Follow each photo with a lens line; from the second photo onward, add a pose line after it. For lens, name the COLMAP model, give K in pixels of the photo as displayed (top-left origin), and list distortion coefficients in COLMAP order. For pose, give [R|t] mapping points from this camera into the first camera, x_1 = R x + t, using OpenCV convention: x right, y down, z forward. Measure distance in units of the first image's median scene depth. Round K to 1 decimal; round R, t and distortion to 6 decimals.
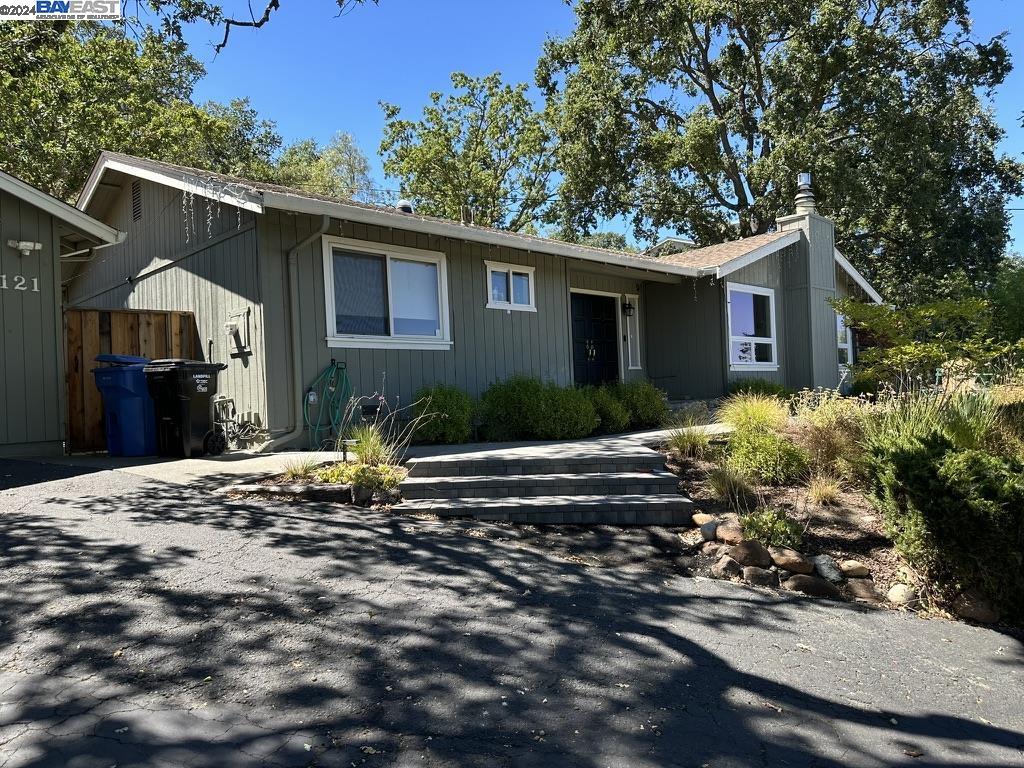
lens RADIAL K [[713.3, 0, 512.0], [0, 713.3, 384.0], [0, 0, 1]] dist [0.131984, -0.200165]
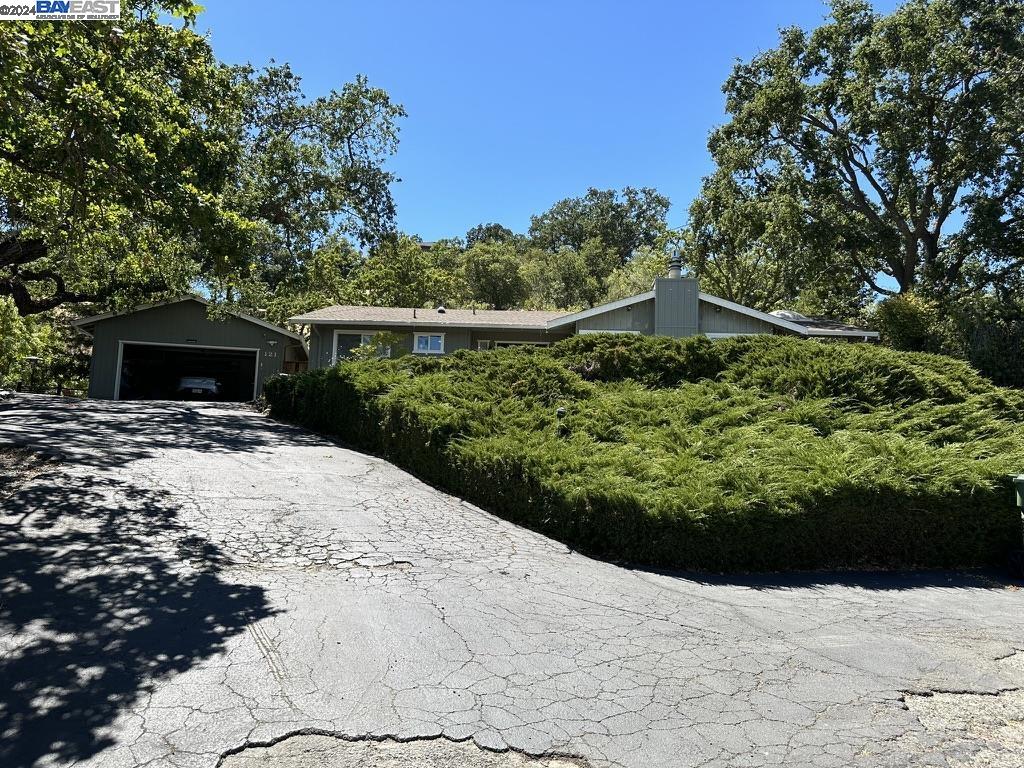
lens RADIAL K [[713.3, 0, 512.0], [0, 713.3, 384.0], [0, 0, 1]] dist [0.131984, -0.200165]
pose [[0.687571, -0.045216, -0.724708, 1.909916], [-0.043021, 0.993769, -0.102820, 0.220284], [0.724841, 0.101874, 0.681342, -0.308943]]
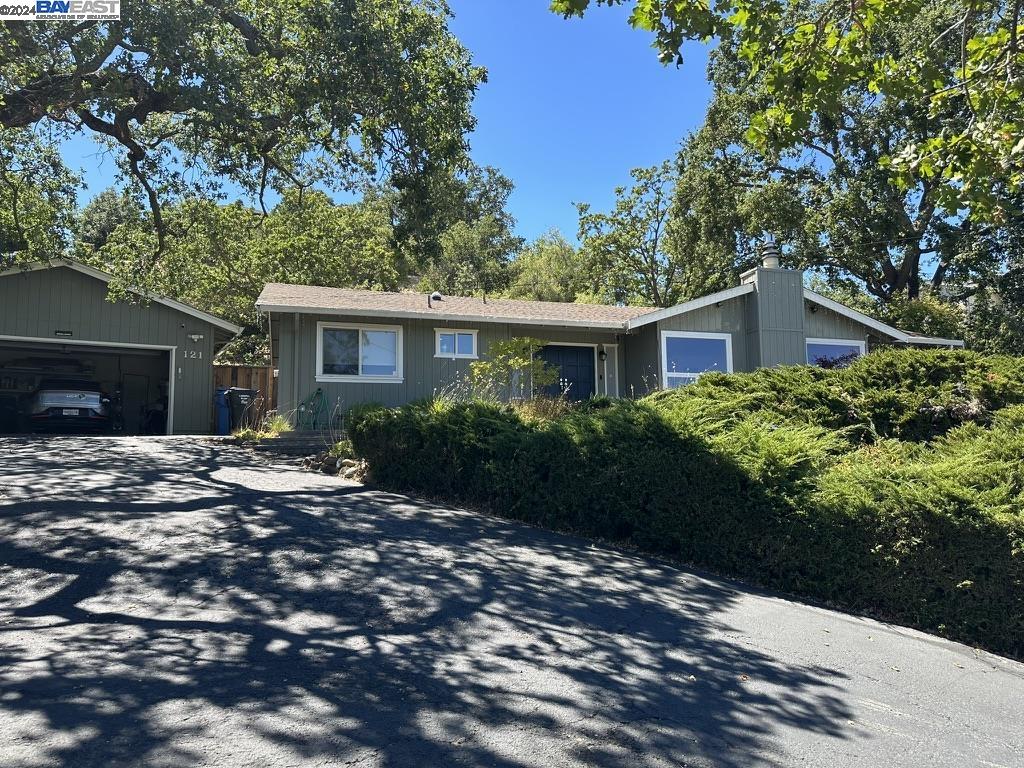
lens RADIAL K [[713.3, 0, 512.0], [0, 713.3, 384.0], [0, 0, 1]] dist [0.131984, -0.200165]
pose [[0.880547, -0.028332, -0.473112, 0.919715], [-0.014507, 0.996133, -0.086653, 0.093157], [0.473737, 0.083165, 0.876731, -0.323800]]
